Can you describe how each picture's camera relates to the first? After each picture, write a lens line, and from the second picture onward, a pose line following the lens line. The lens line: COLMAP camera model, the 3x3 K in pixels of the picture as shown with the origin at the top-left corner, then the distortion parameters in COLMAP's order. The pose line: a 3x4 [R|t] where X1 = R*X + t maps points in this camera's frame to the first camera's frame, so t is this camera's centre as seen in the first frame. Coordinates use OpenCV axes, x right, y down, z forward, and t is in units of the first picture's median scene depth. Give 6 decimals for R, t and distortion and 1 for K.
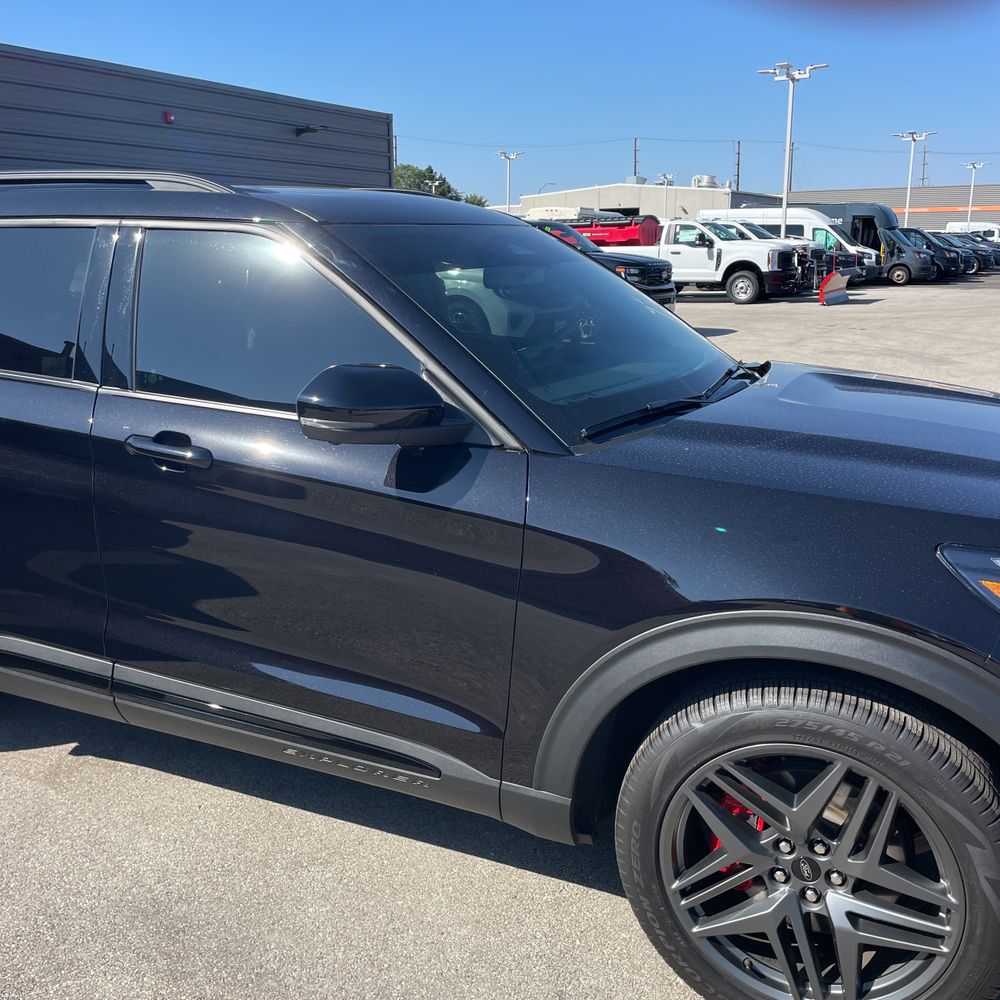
lens RADIAL K [[1025.2, 0, 491.7], [0, 1025.2, 493.1], [0, 0, 1]] dist [0.037061, 0.000000]
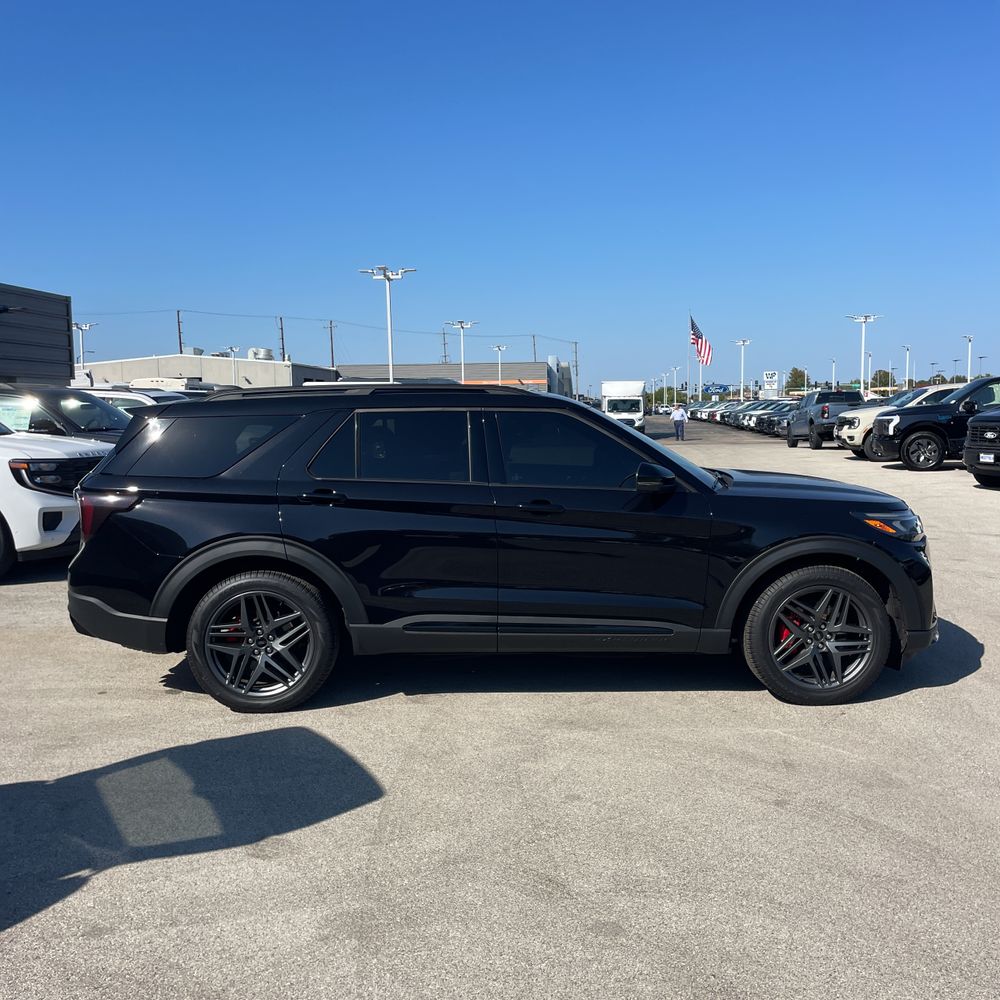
lens RADIAL K [[1025.2, 0, 497.7], [0, 1025.2, 504.3], [0, 0, 1]] dist [0.037061, 0.000000]
pose [[0.903188, -0.048509, 0.426496, -1.502986], [0.110429, 0.986409, -0.121662, 0.237173], [-0.414798, 0.156982, 0.896269, -1.077398]]
